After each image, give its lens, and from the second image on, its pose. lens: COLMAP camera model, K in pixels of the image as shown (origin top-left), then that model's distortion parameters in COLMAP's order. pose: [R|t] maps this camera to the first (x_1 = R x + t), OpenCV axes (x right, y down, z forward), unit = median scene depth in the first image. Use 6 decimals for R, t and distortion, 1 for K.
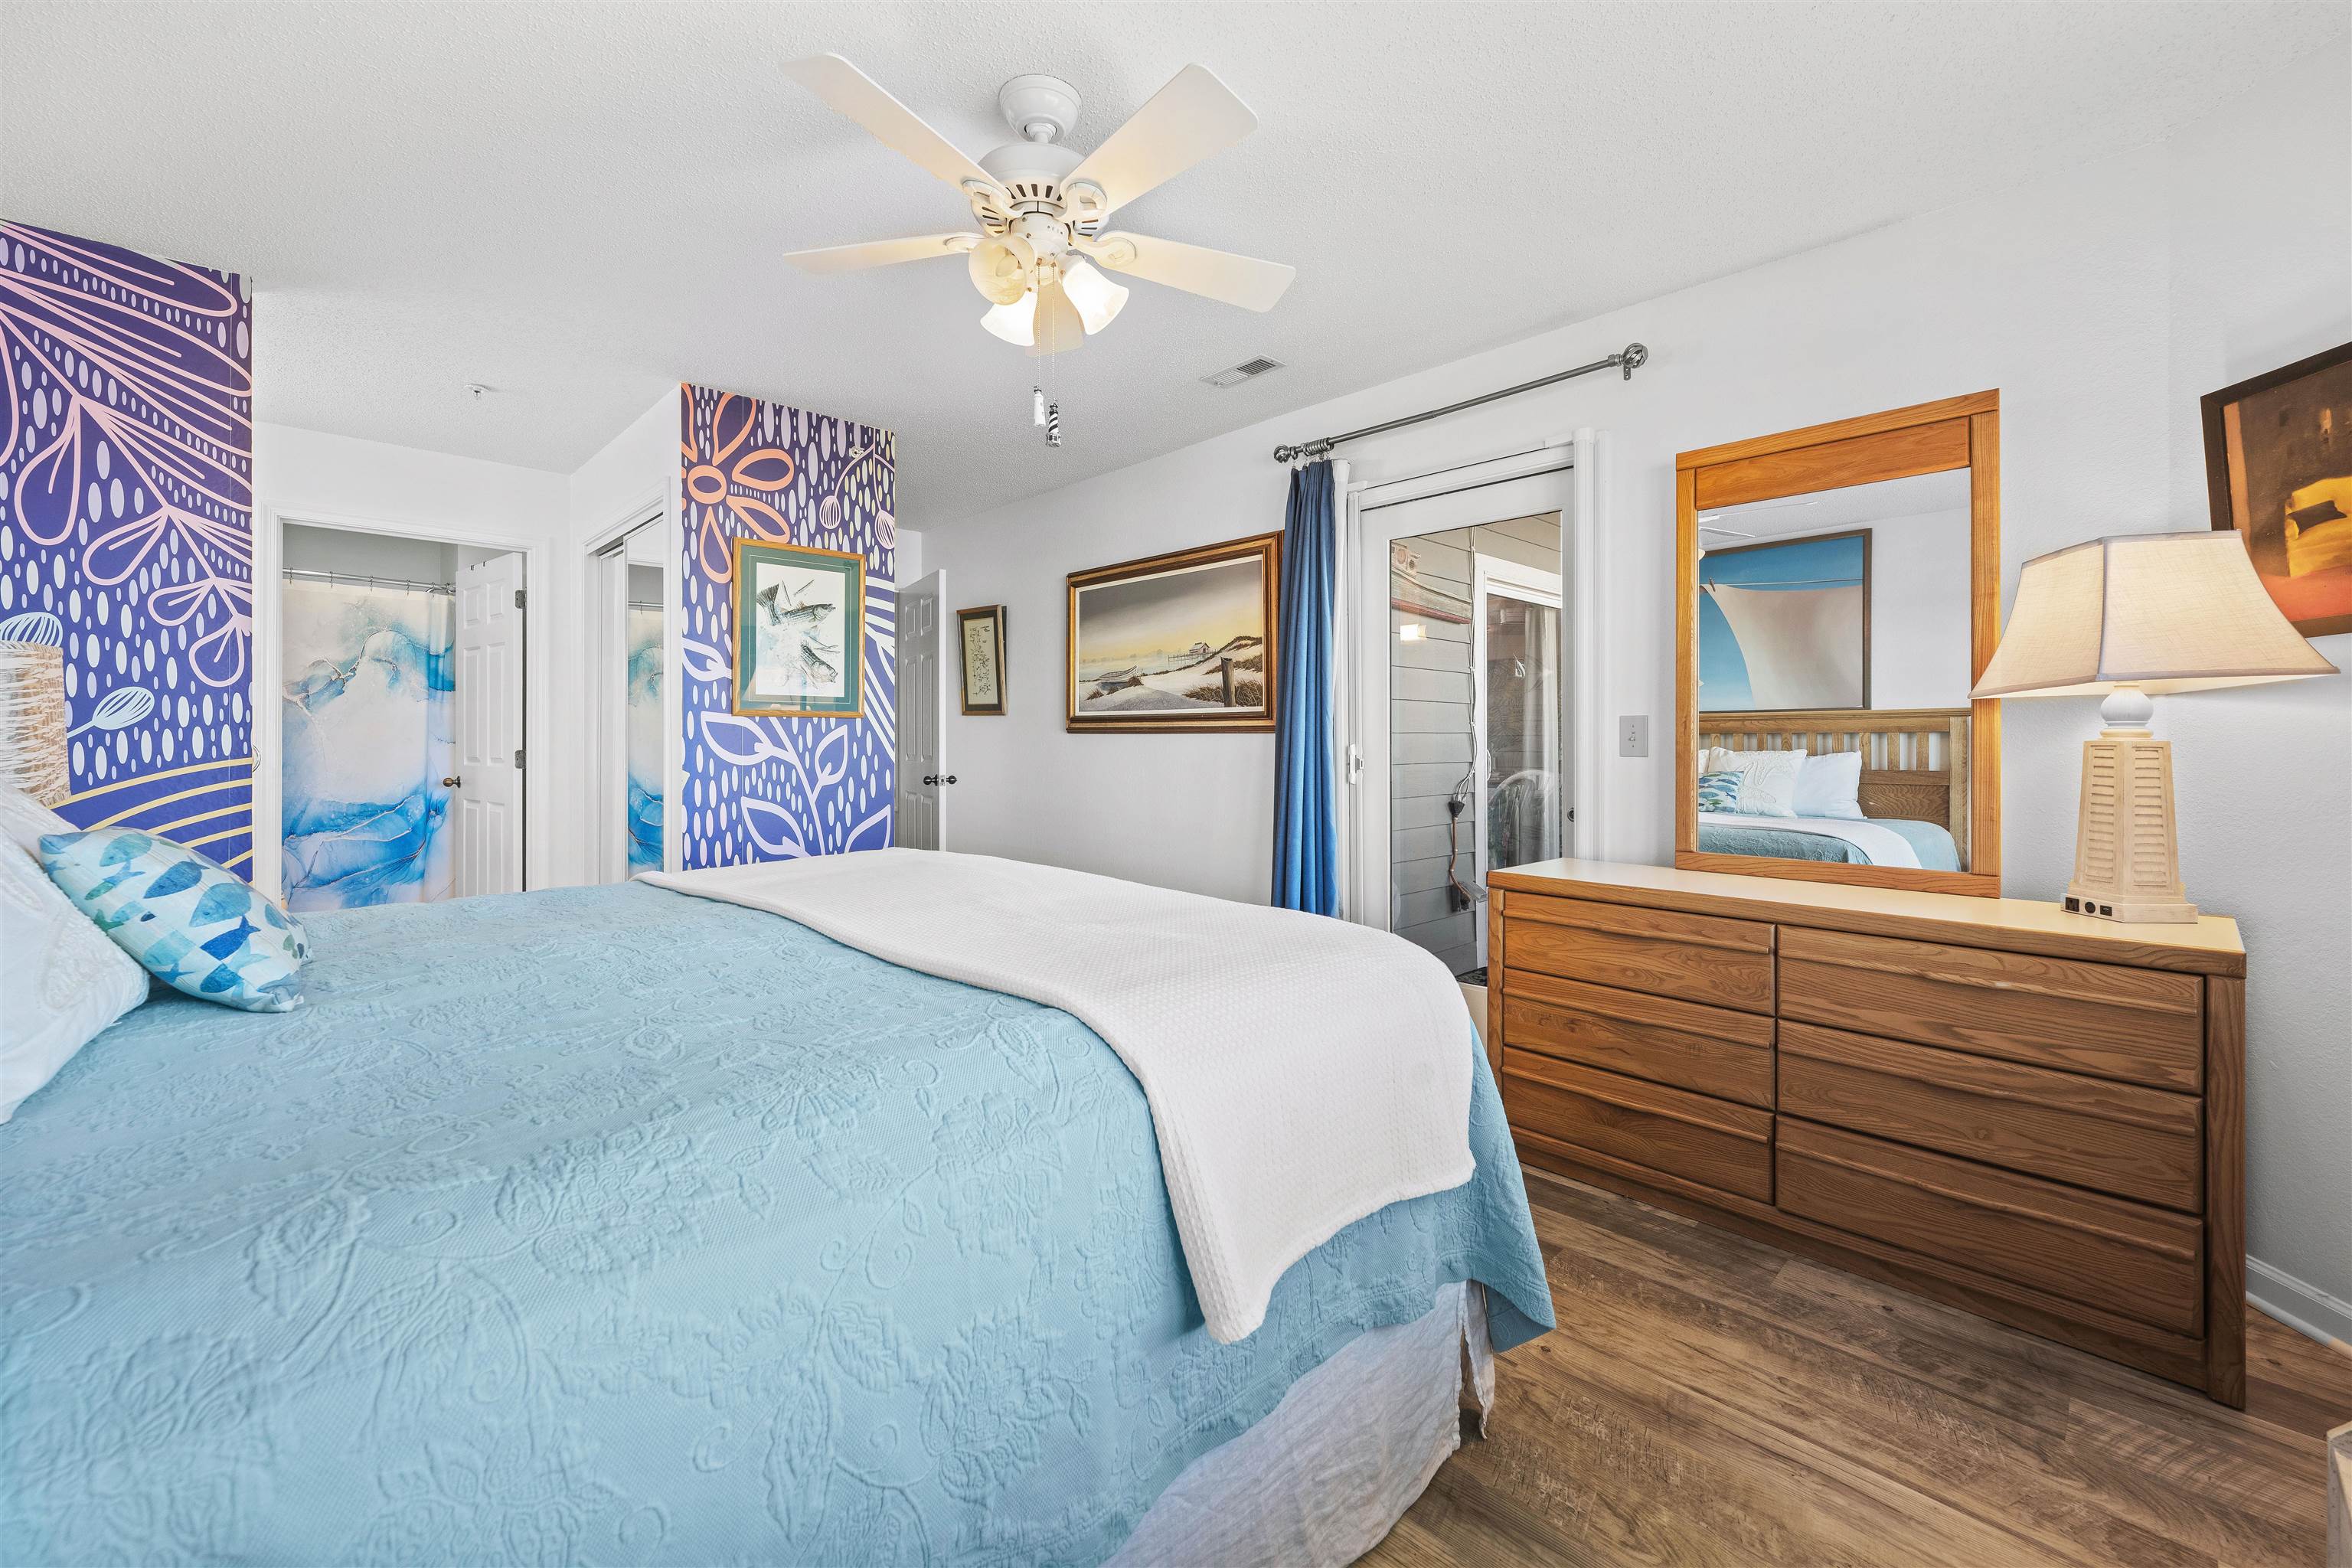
lens RADIAL K [[957.4, 0, 1179.5], [0, 957.4, 733.8], [0, 0, 1]] dist [-0.000208, 0.000062]
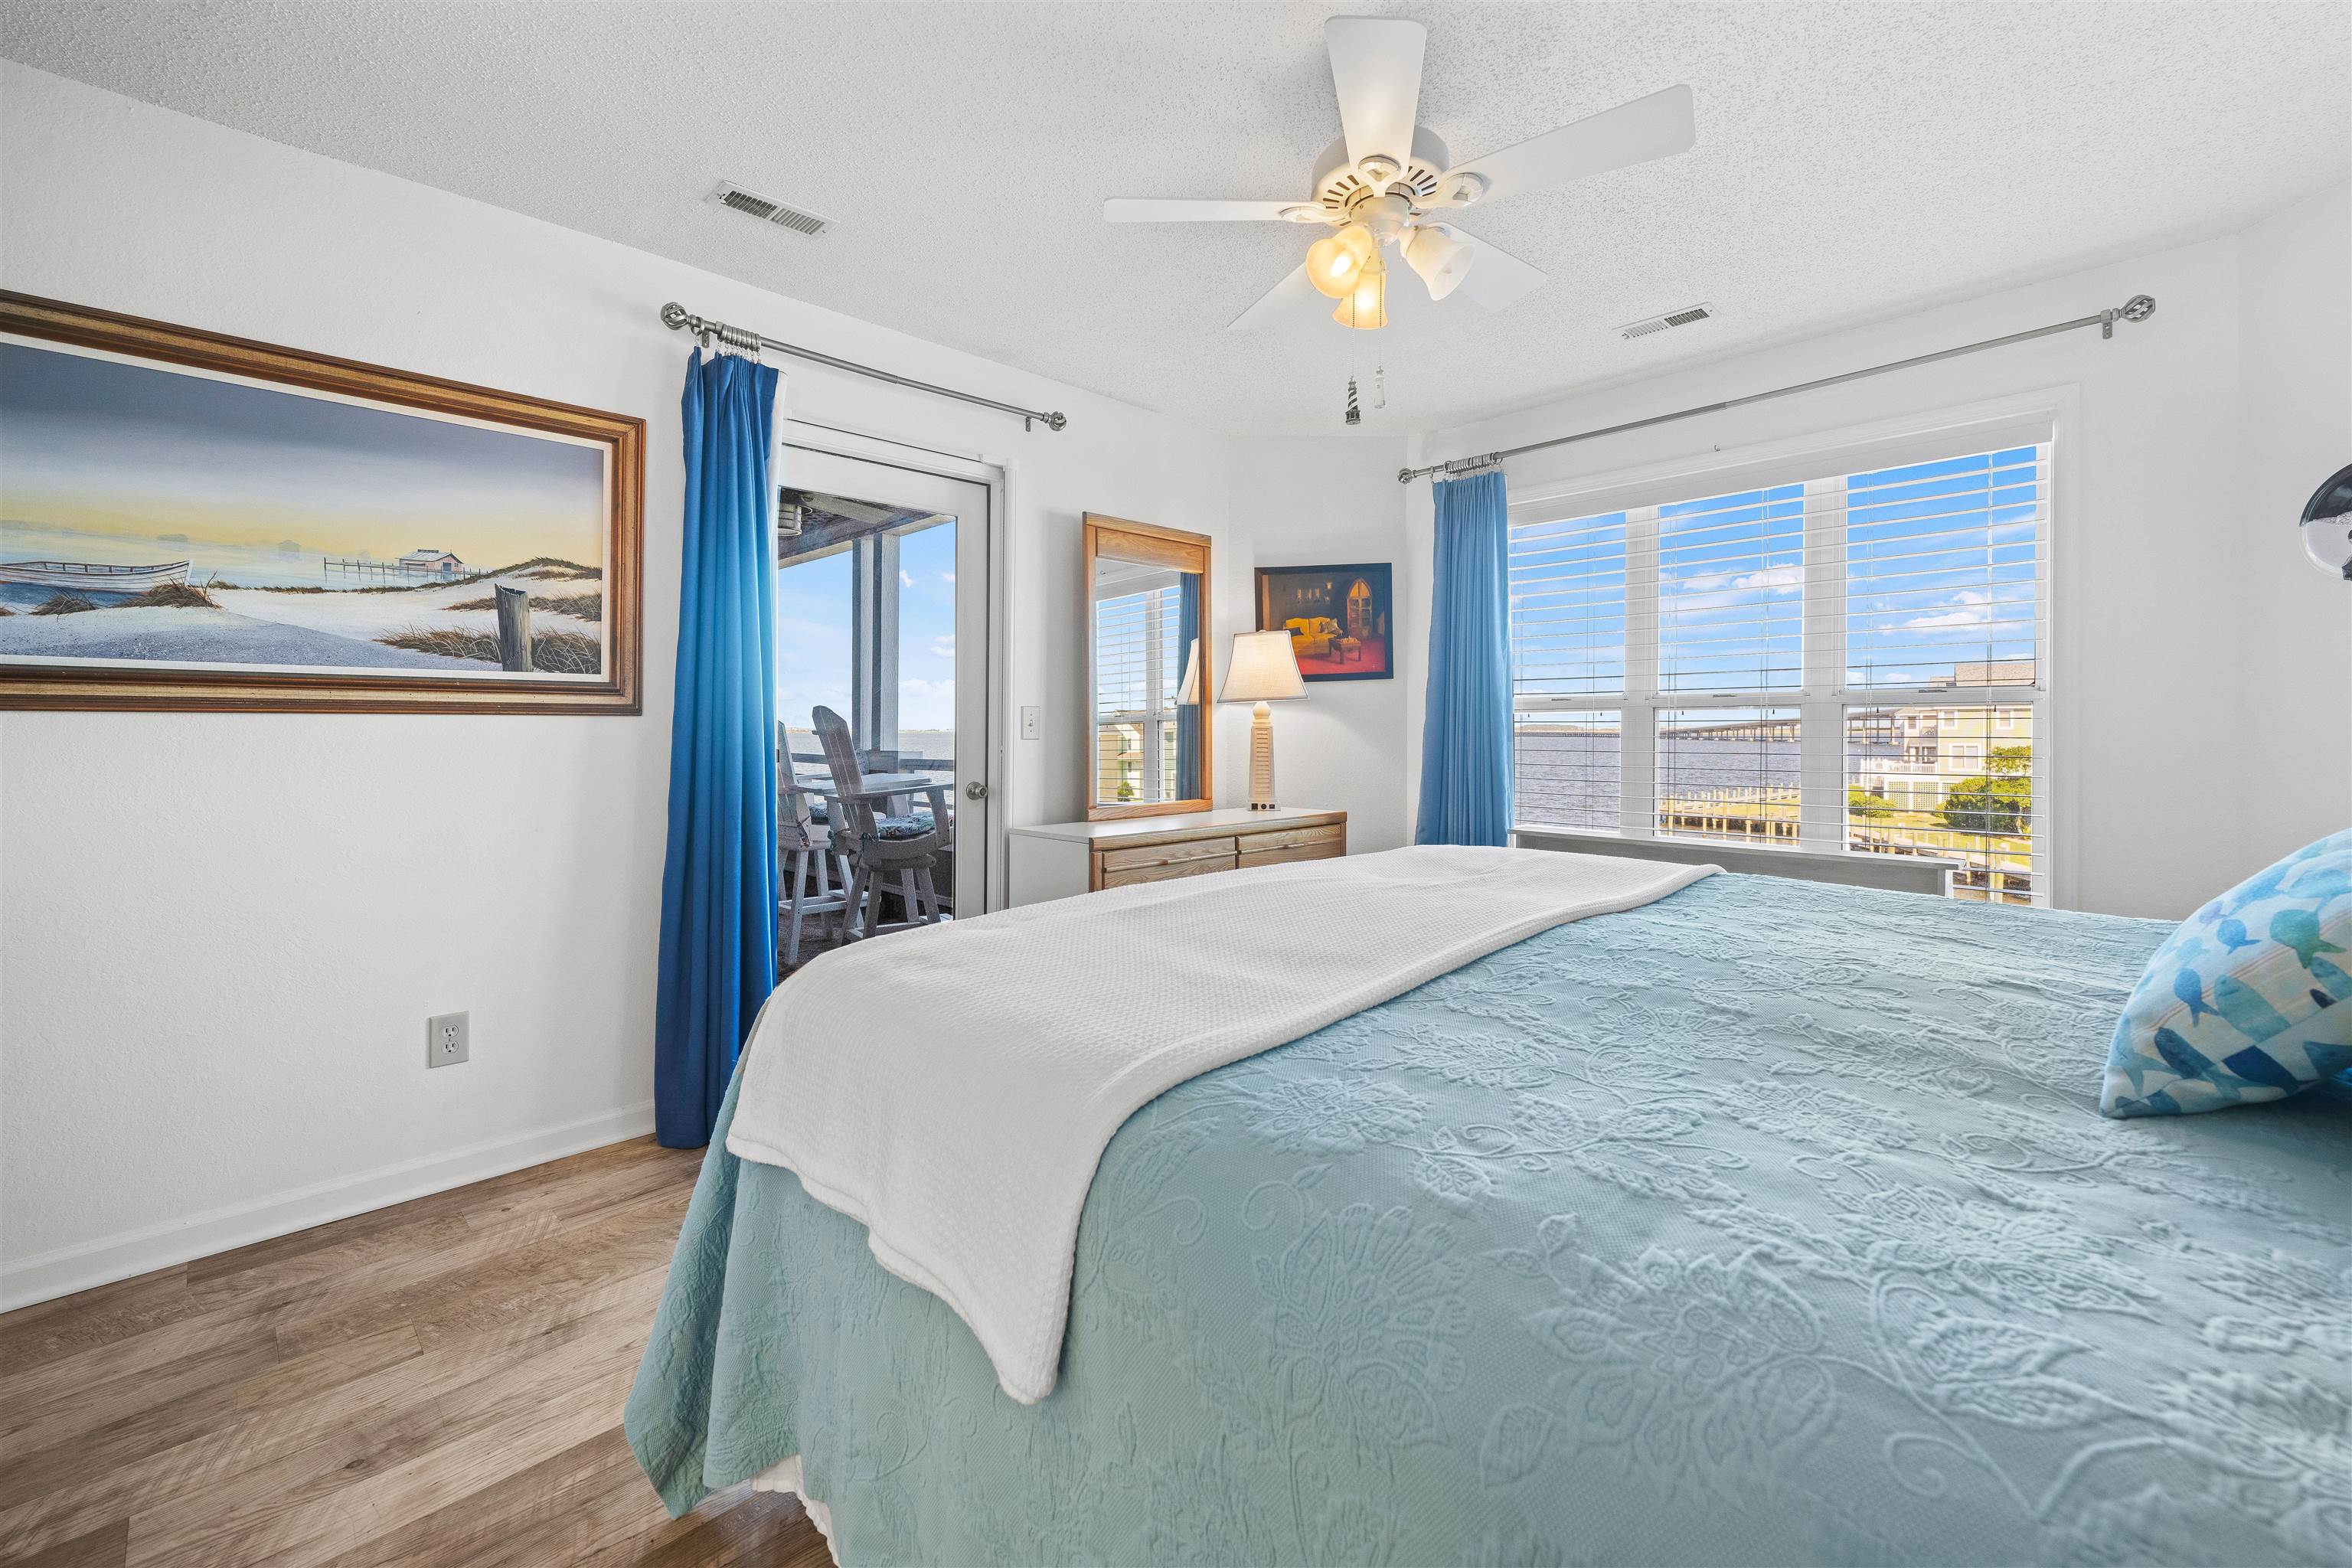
lens RADIAL K [[957.4, 0, 1179.5], [0, 957.4, 733.8], [0, 0, 1]] dist [-0.000208, 0.000062]
pose [[-0.013740, -0.011574, 0.999839, -0.556807], [-0.008694, 0.999897, 0.011455, 0.000554], [-0.999868, -0.008535, -0.013839, 0.600109]]
